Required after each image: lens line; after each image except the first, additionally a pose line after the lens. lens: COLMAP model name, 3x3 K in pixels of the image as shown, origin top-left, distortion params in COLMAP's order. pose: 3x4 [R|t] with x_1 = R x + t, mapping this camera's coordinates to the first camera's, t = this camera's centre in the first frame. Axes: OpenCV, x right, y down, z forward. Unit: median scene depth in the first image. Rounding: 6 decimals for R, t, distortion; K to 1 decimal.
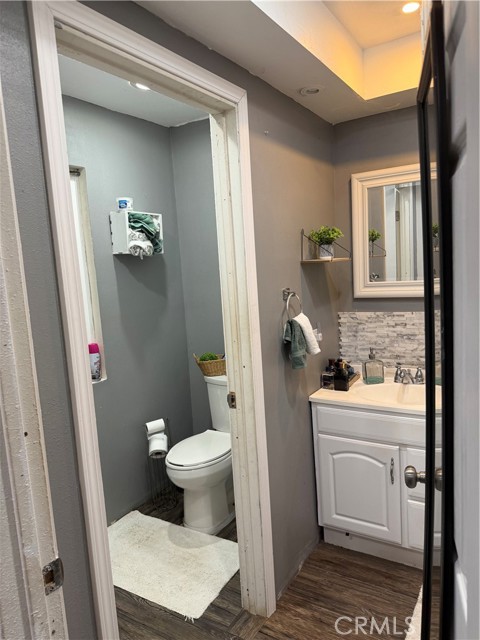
lens RADIAL K [[454.7, 0, 238.5], [0, 454.7, 319.3], [0, 0, 1]] dist [0.029289, -0.023106]
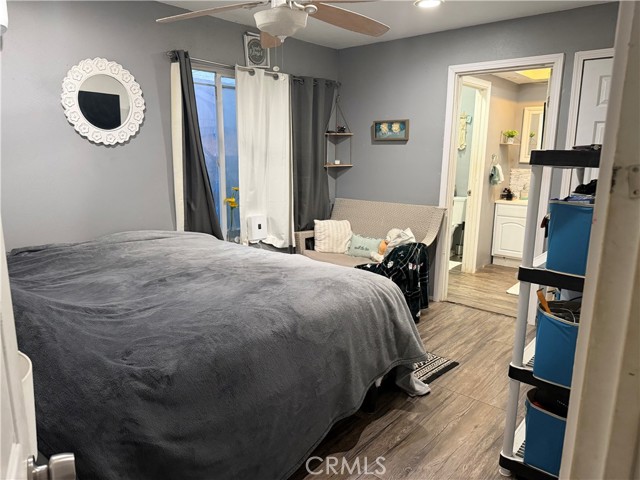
lens RADIAL K [[454.7, 0, 321.2], [0, 454.7, 240.7], [0, 0, 1]] dist [0.029289, -0.023106]
pose [[0.988001, 0.094646, -0.122048, -0.459138], [-0.083742, 0.992270, 0.091579, 0.244291], [0.129772, -0.080259, 0.988290, -1.590636]]
